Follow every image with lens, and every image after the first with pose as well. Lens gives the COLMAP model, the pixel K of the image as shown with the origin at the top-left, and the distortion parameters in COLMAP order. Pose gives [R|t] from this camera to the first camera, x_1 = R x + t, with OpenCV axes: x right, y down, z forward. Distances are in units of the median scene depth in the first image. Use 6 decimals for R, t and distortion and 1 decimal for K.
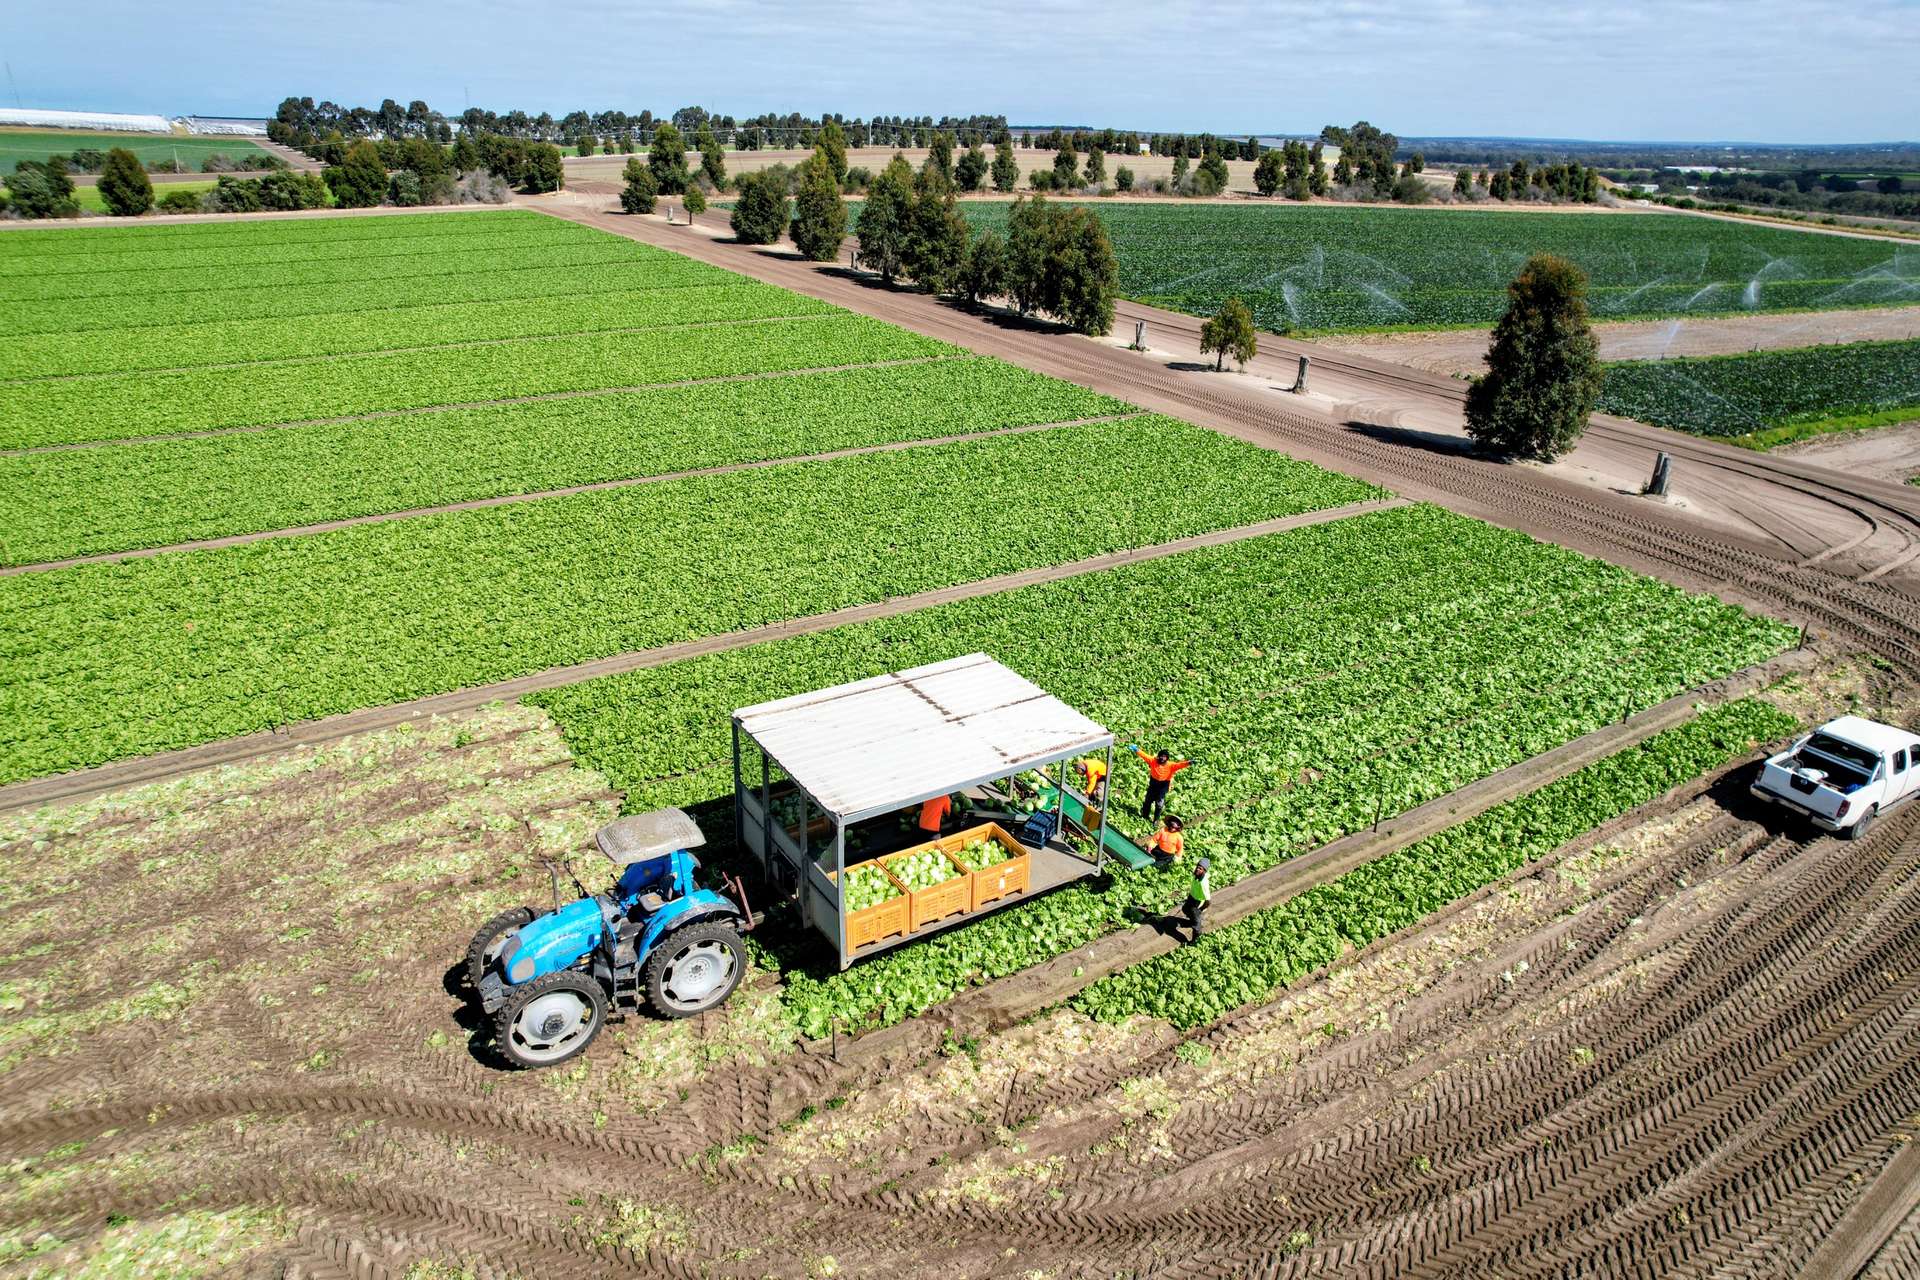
lens RADIAL K [[1242.5, 0, 970.1], [0, 1242.5, 642.3], [0, 0, 1]] dist [-0.071582, 0.059897]
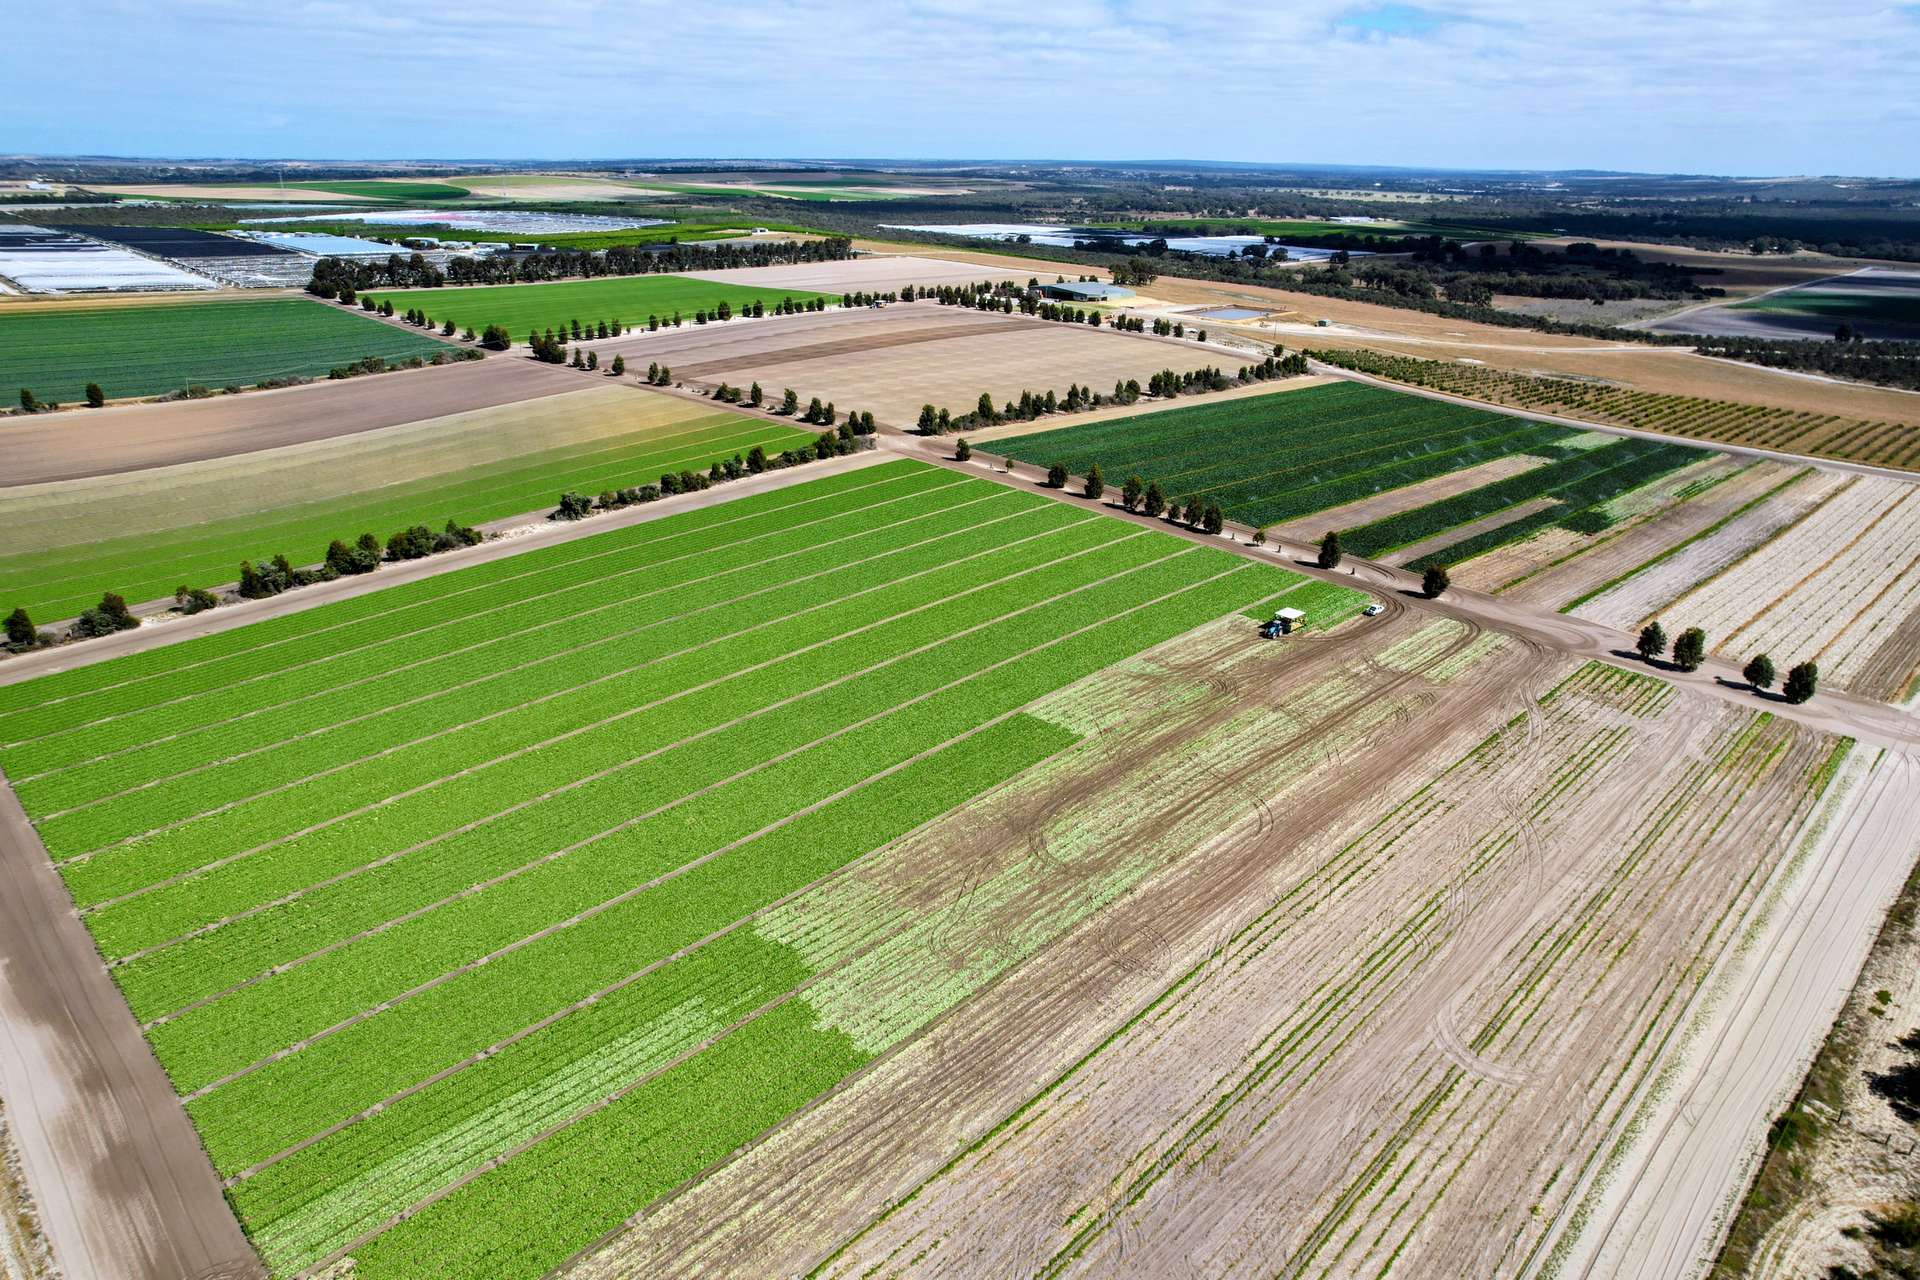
lens RADIAL K [[1242.5, 0, 970.1], [0, 1242.5, 642.3], [0, 0, 1]] dist [-0.071582, 0.059897]
pose [[0.975442, -0.090502, 0.200804, -1.693401], [0.091585, 0.995790, 0.003910, 0.011632], [-0.200312, 0.014576, 0.979624, -3.064162]]
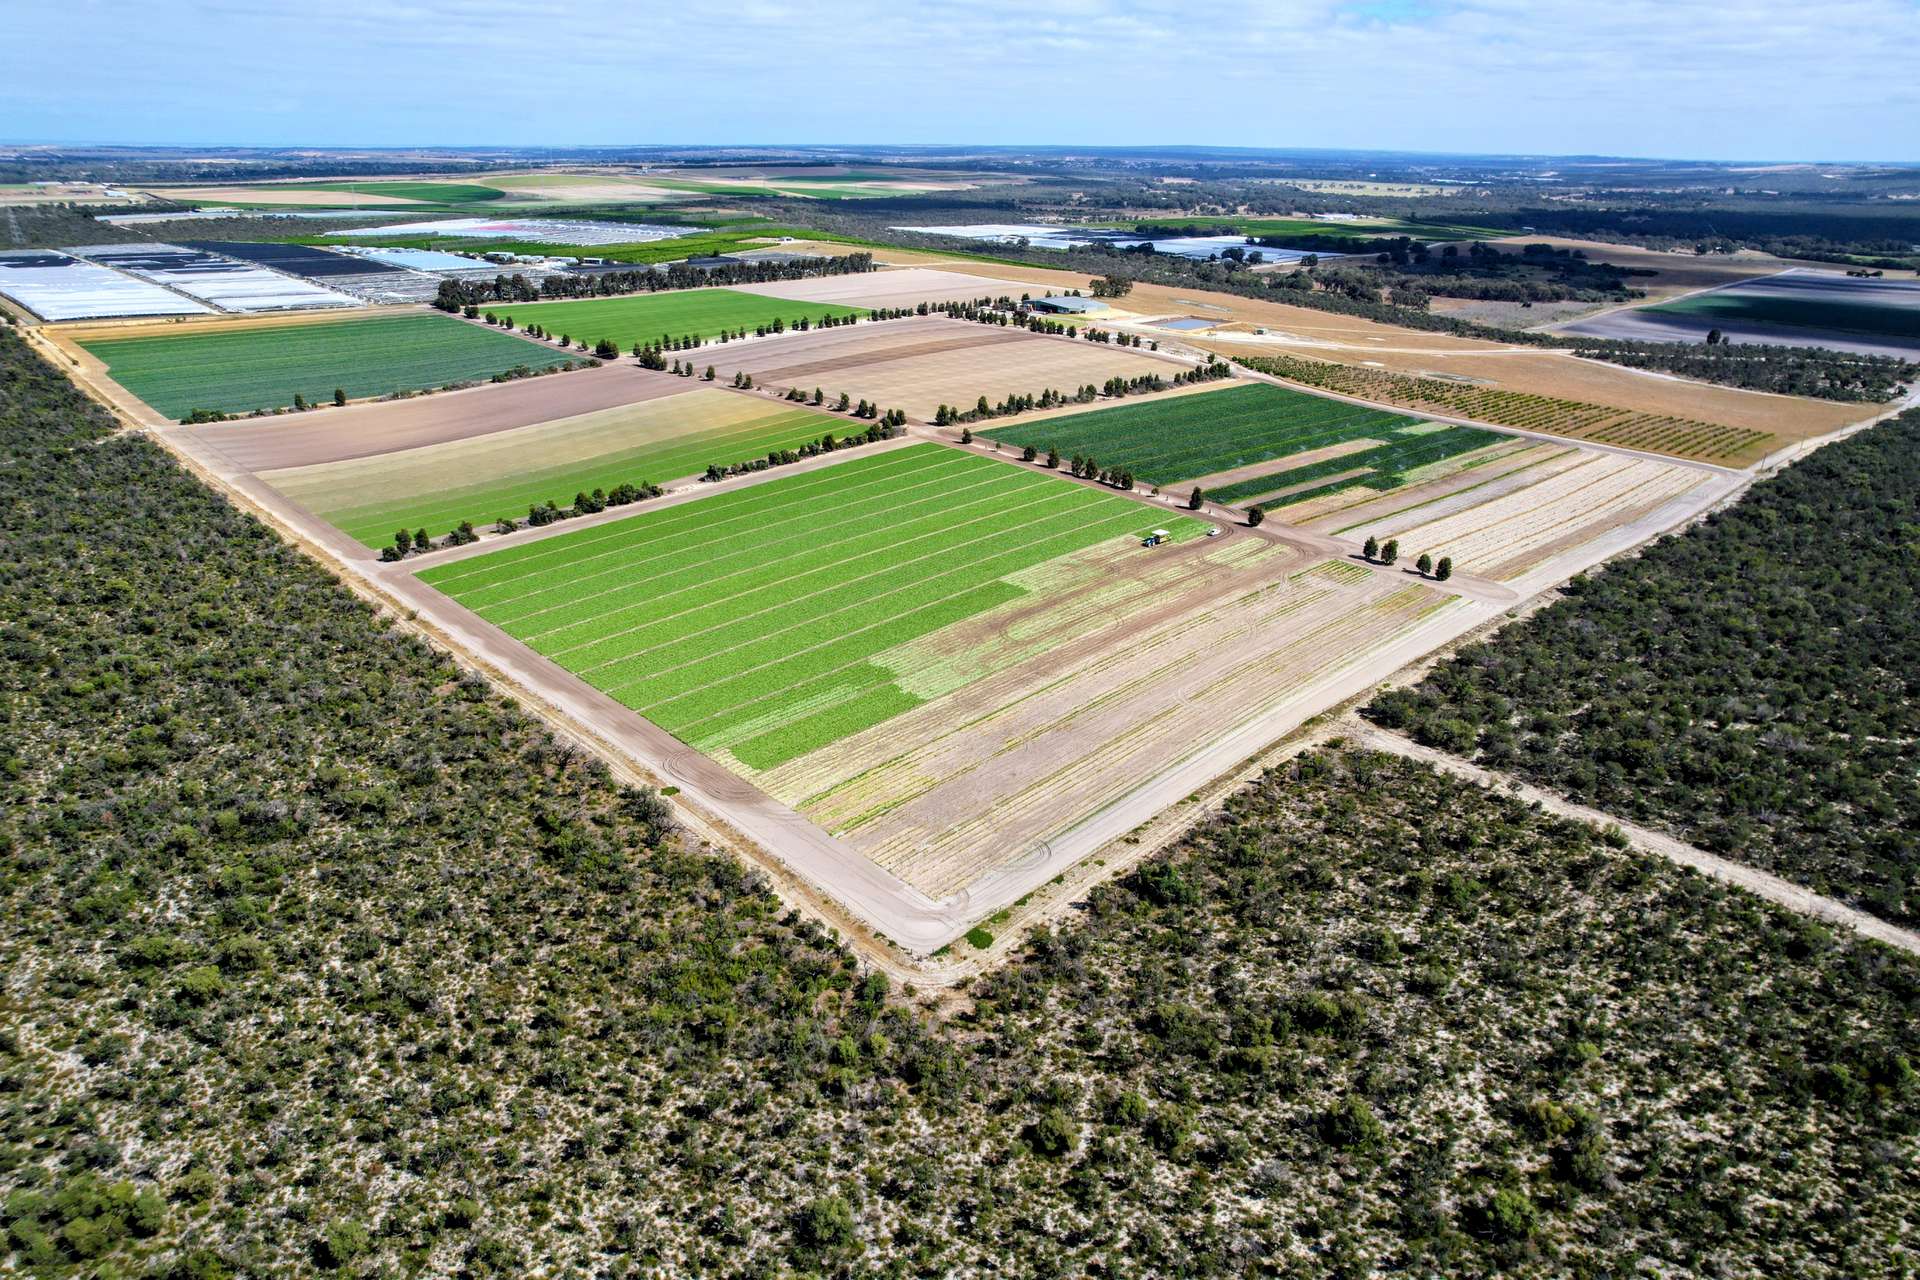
lens RADIAL K [[1242.5, 0, 970.1], [0, 1242.5, 642.3], [0, 0, 1]] dist [-0.071582, 0.059897]
pose [[0.976256, -0.093066, 0.195609, -2.212296], [0.091838, 0.995656, 0.015355, 0.384622], [-0.196188, 0.002974, 0.980562, -5.530740]]
